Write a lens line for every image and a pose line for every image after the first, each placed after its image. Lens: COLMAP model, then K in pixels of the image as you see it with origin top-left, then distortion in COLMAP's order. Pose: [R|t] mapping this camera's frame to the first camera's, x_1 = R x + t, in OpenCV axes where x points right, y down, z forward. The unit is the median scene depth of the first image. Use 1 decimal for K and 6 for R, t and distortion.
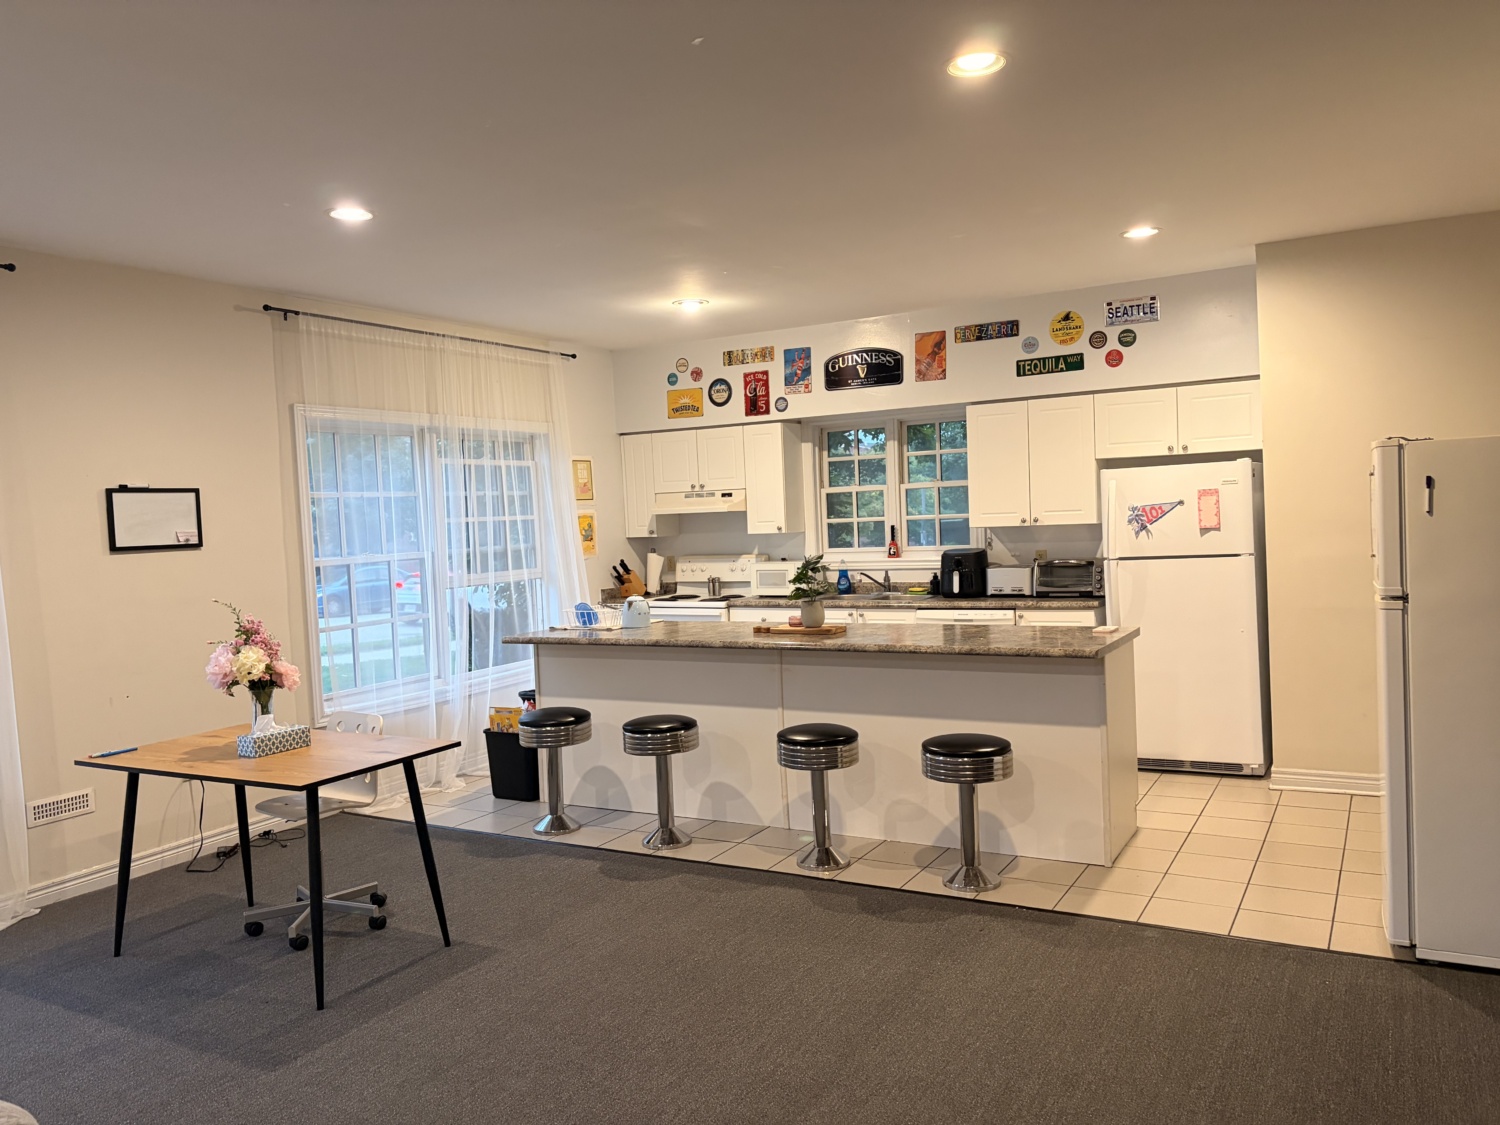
lens RADIAL K [[1154.2, 0, 750.0], [0, 1154.2, 562.5], [0, 0, 1]] dist [0.408488, -0.000259]
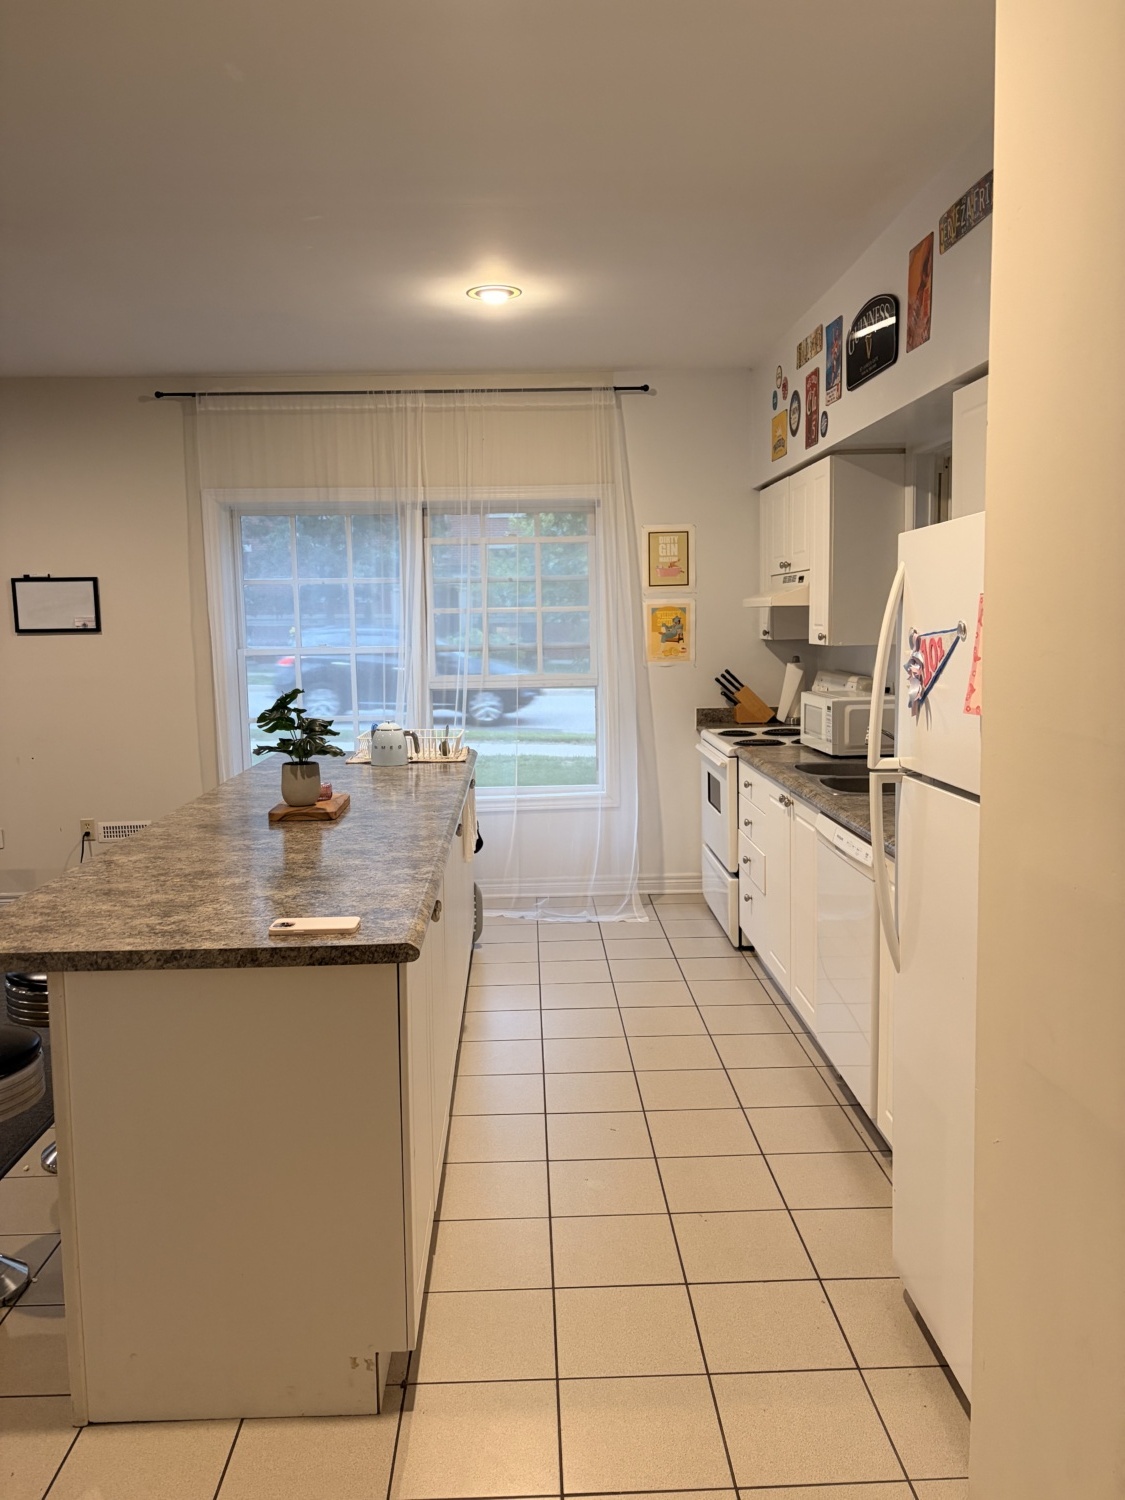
lens RADIAL K [[1136.8, 0, 562.5], [0, 1136.8, 750.0], [0, 0, 1]] dist [0.087202, -0.000708]
pose [[0.539741, 0.133685, -0.831149, 0.518991], [-0.045943, 0.990517, 0.129484, -0.048792], [0.840577, -0.031703, 0.540764, 0.654127]]
